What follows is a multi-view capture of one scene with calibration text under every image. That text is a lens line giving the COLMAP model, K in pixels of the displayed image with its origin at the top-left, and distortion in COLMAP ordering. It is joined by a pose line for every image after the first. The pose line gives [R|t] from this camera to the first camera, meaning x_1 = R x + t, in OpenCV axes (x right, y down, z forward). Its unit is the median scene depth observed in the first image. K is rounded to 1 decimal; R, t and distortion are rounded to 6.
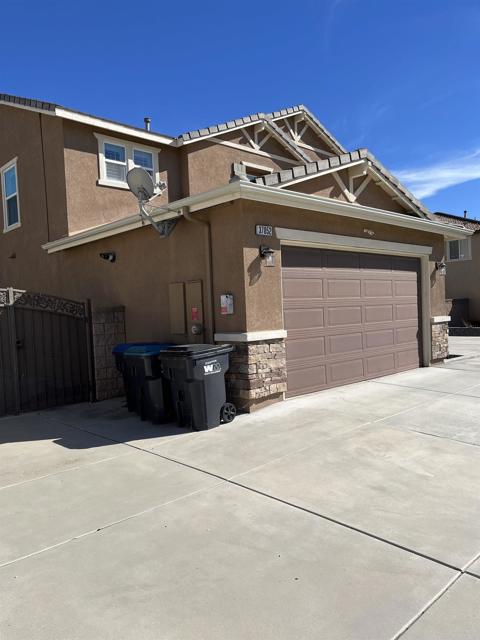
lens RADIAL K [[476.9, 0, 240.7], [0, 476.9, 320.2], [0, 0, 1]] dist [0.009785, 0.001244]
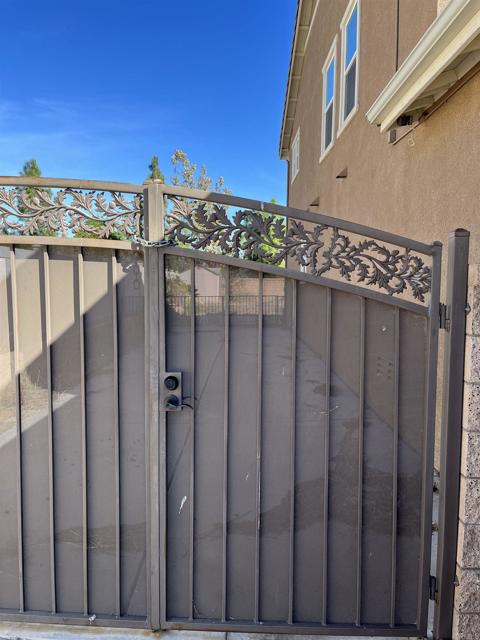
lens RADIAL K [[476.9, 0, 241.8], [0, 476.9, 318.8], [0, 0, 1]] dist [0.009785, 0.001244]
pose [[0.719147, 0.114533, -0.685354, -0.236439], [-0.056833, 0.992713, 0.106262, -0.020095], [0.692530, -0.037468, 0.720415, 0.774172]]
